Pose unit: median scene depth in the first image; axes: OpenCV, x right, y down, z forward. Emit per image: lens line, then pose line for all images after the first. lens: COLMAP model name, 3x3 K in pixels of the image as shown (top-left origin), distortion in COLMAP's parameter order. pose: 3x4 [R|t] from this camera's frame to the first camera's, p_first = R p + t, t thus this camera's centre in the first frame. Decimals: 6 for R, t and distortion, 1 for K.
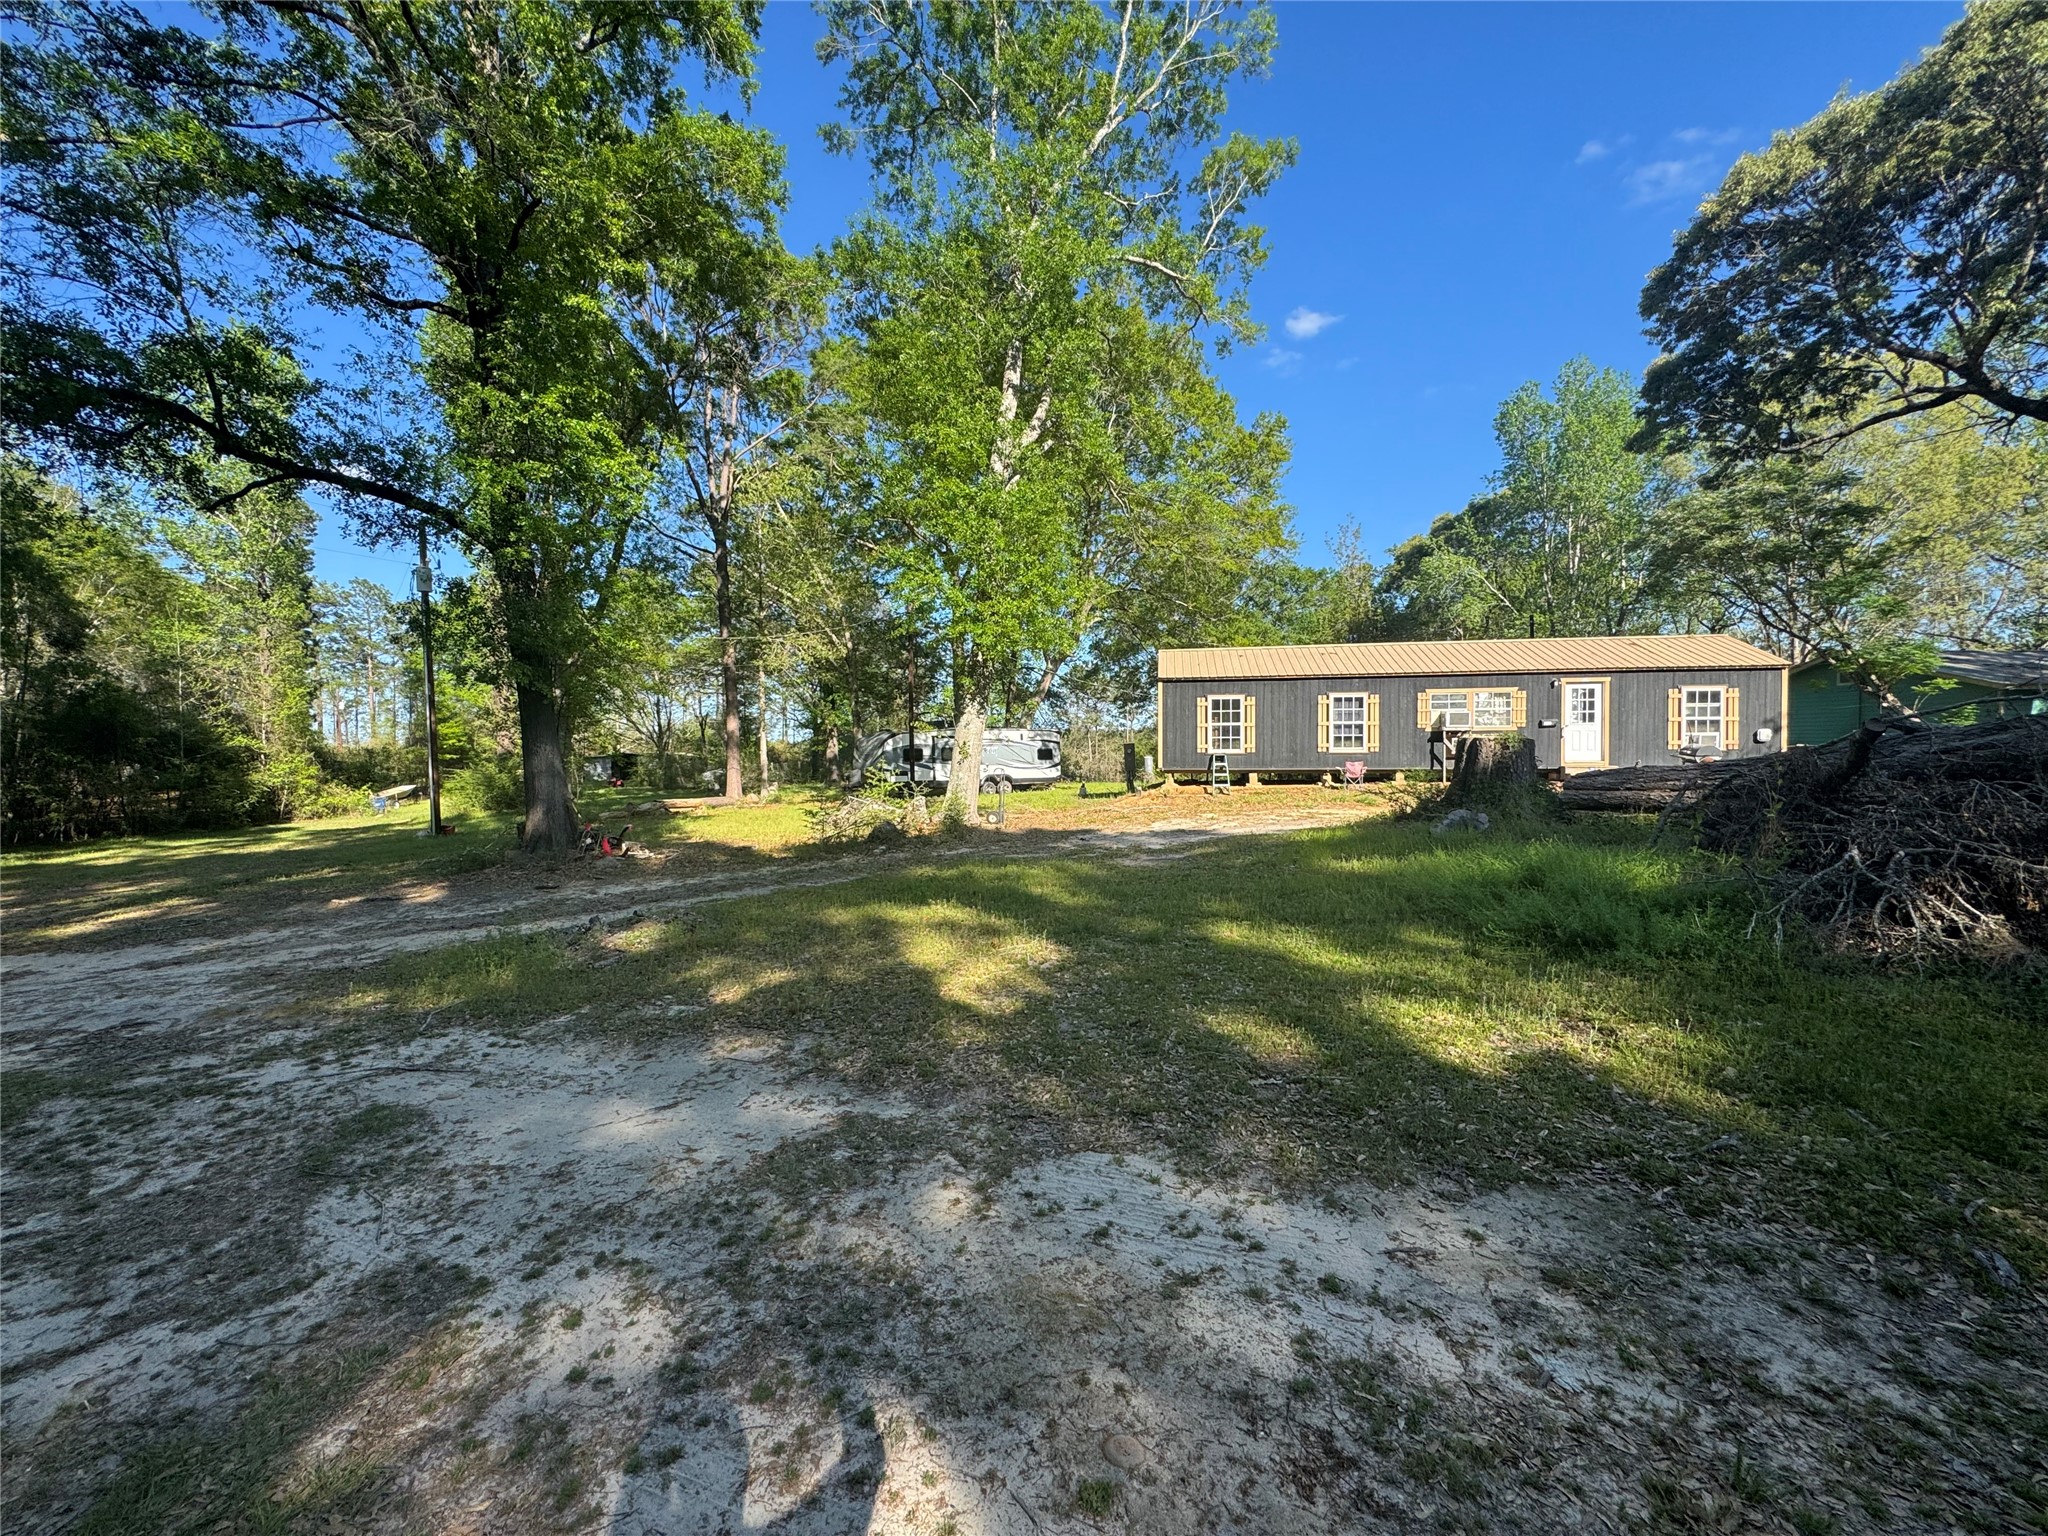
lens RADIAL K [[816.0, 0, 1030.1], [0, 816.0, 767.1], [0, 0, 1]] dist [-0.005604, 0.001181]
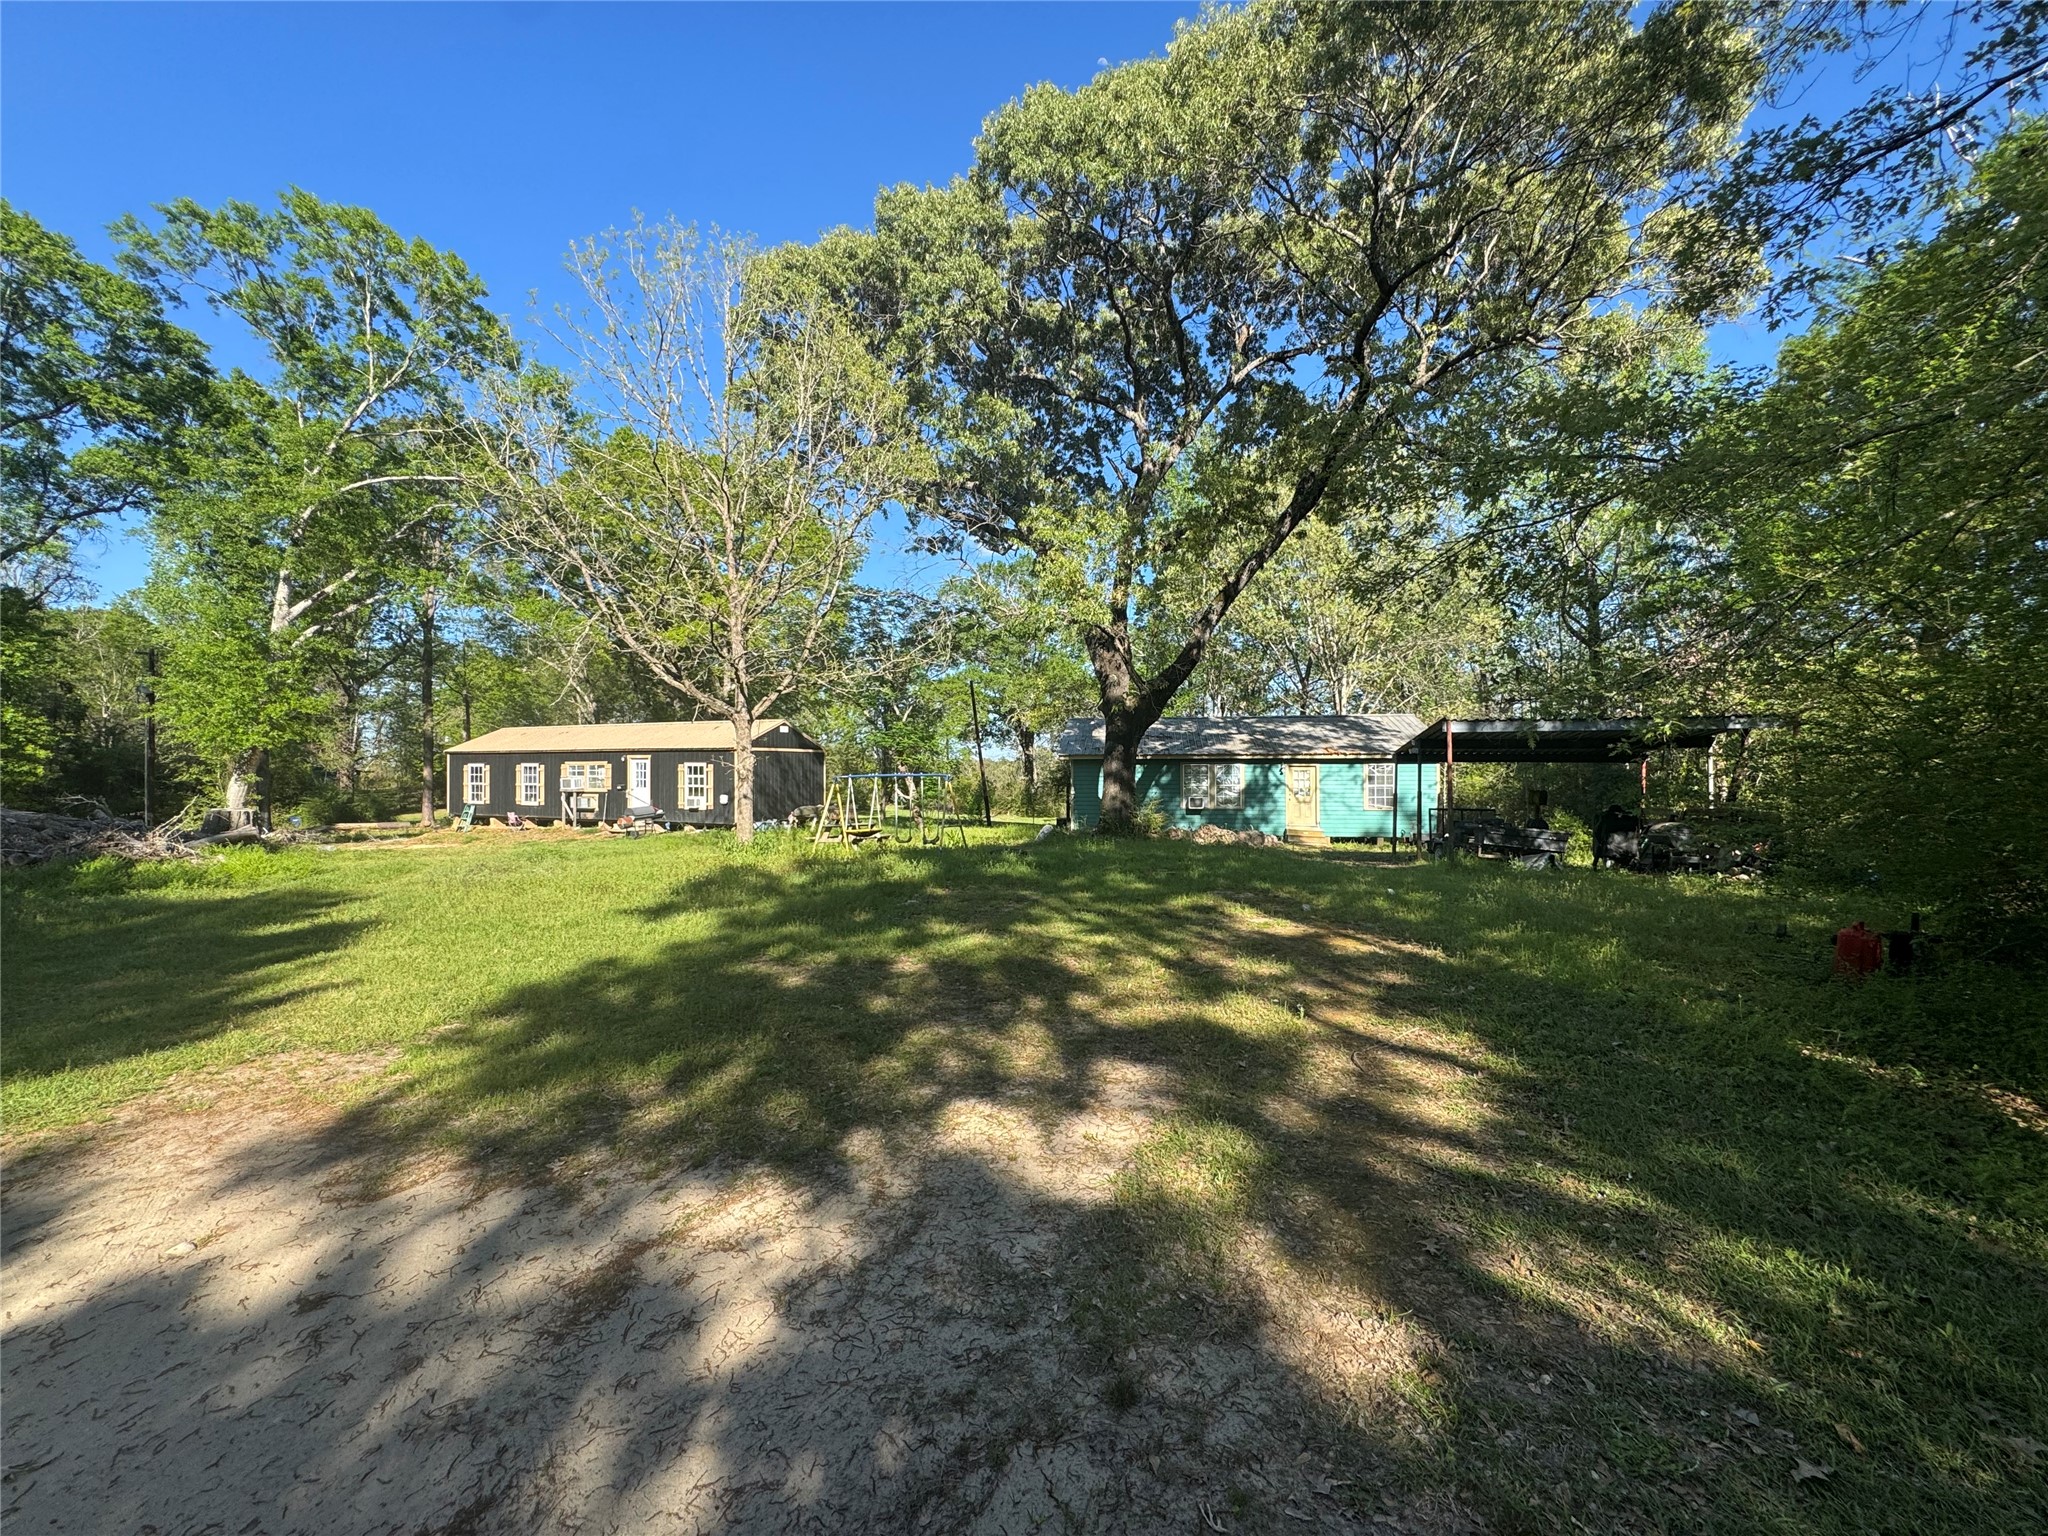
lens RADIAL K [[816.0, 0, 1021.8], [0, 816.0, 764.8], [0, 0, 1]] dist [-0.005604, 0.001181]
pose [[0.974542, 0.015276, -0.223685, 1.546125], [-0.032452, 0.996781, -0.073315, -0.010971], [0.221845, 0.078707, 0.971900, -0.212200]]
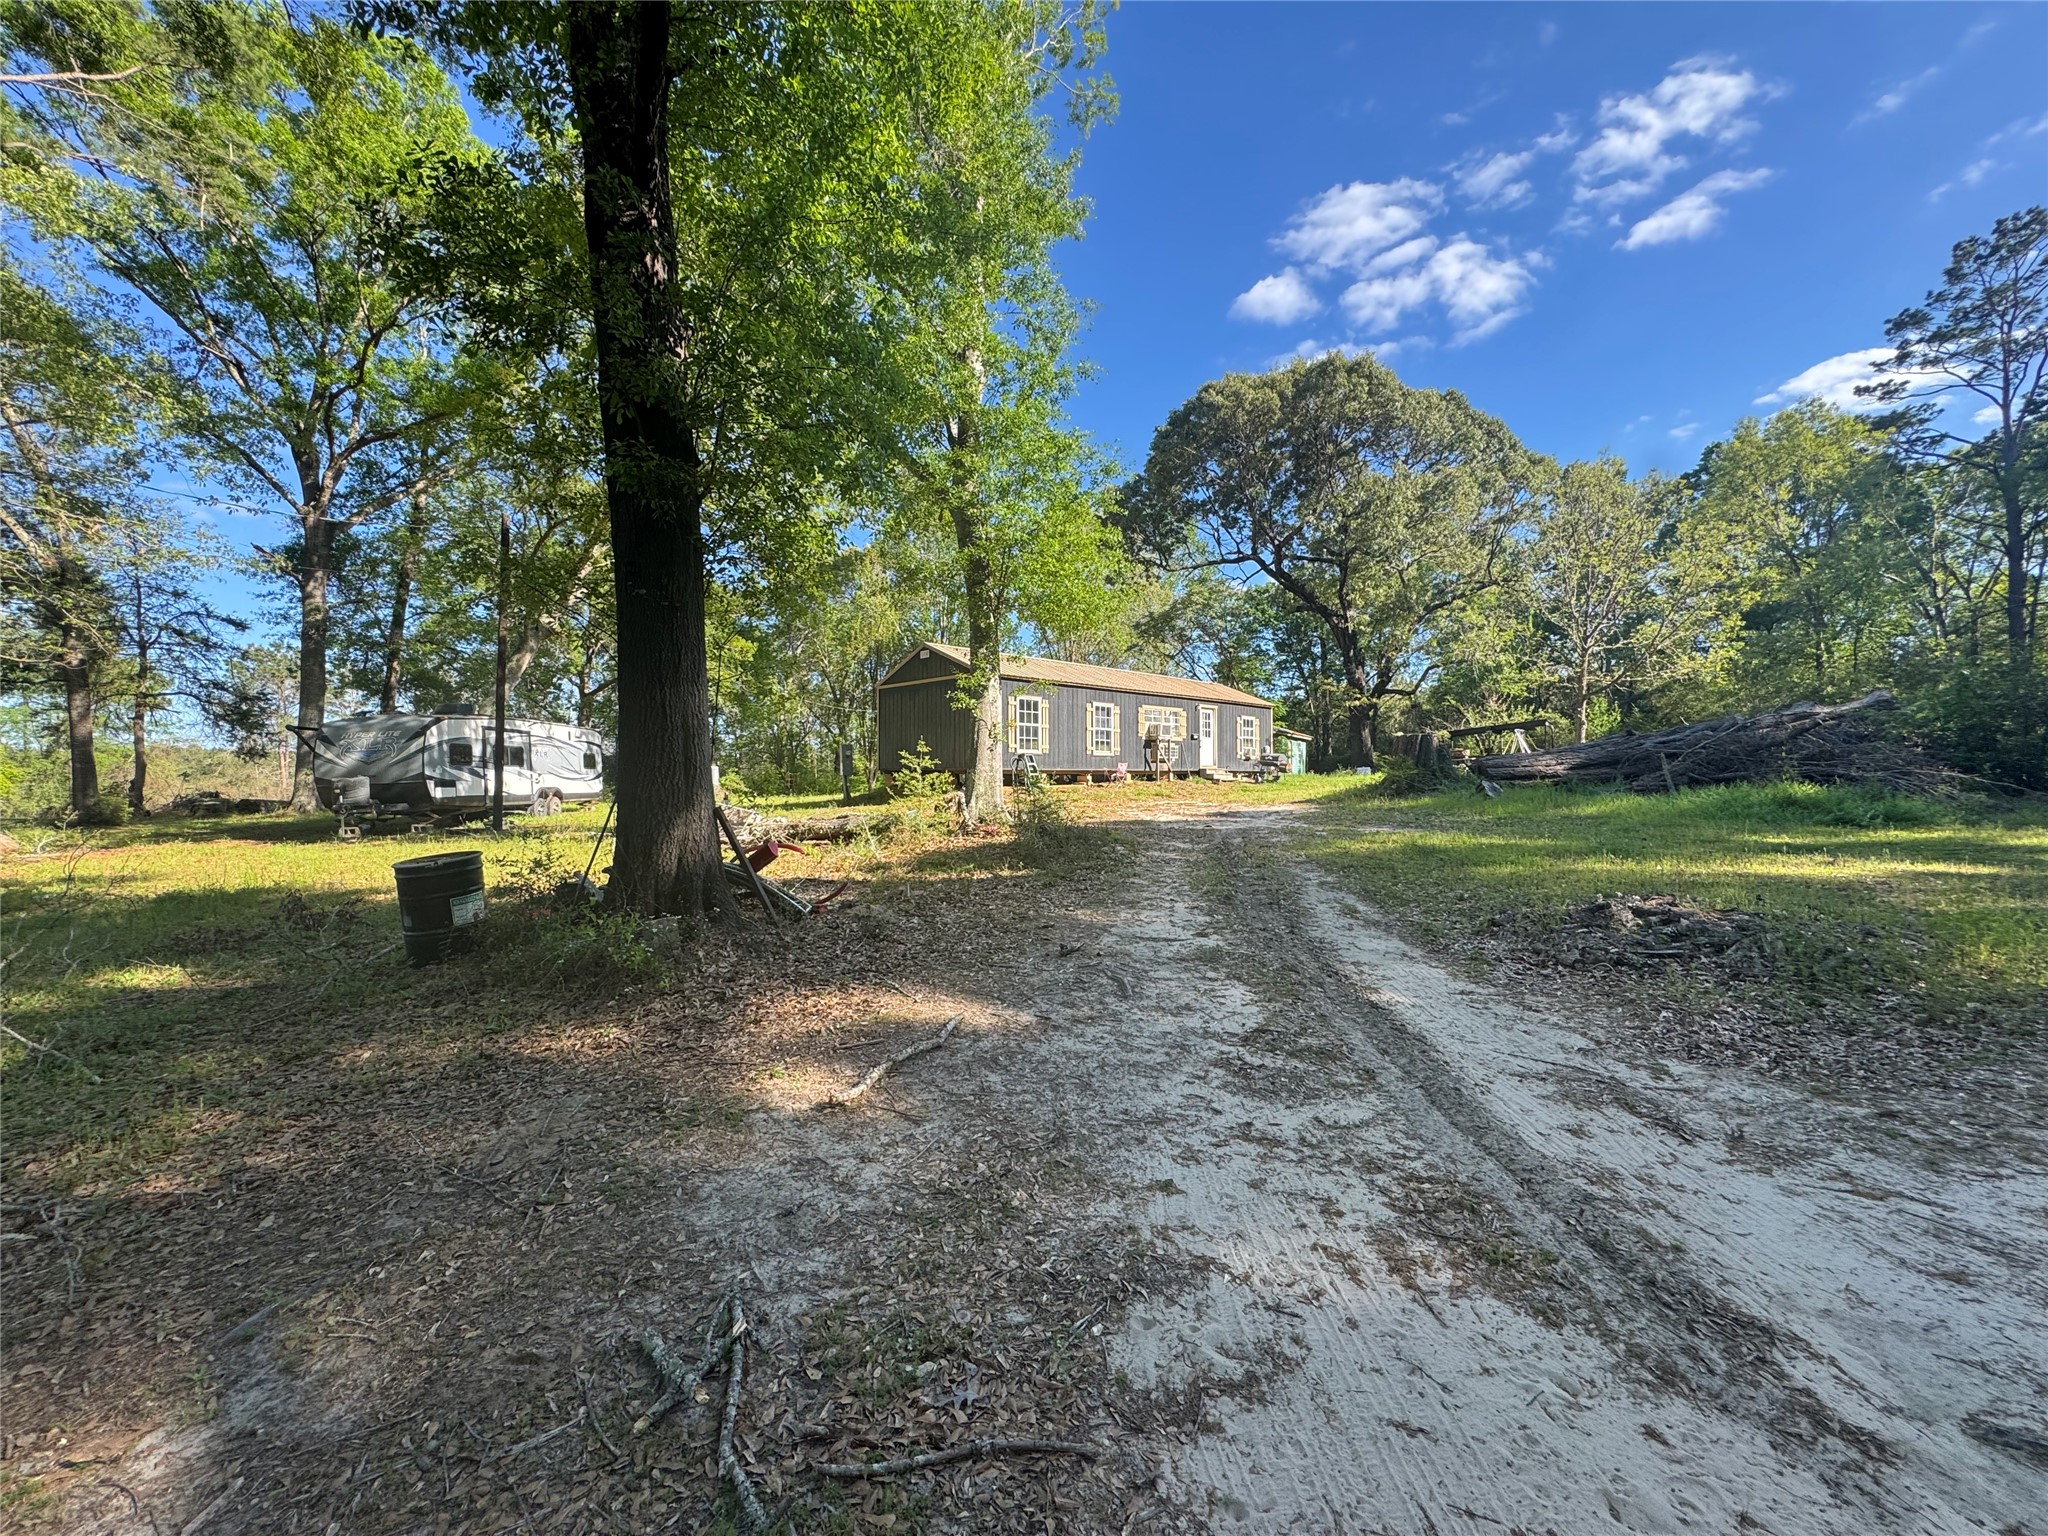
lens RADIAL K [[816.0, 0, 1030.4], [0, 816.0, 761.2], [0, 0, 1]] dist [-0.005604, 0.001181]
pose [[0.566498, 0.017576, 0.823876, -0.594040], [0.016259, 0.999340, -0.032498, 0.025287], [-0.823903, 0.031806, 0.565838, 0.437896]]
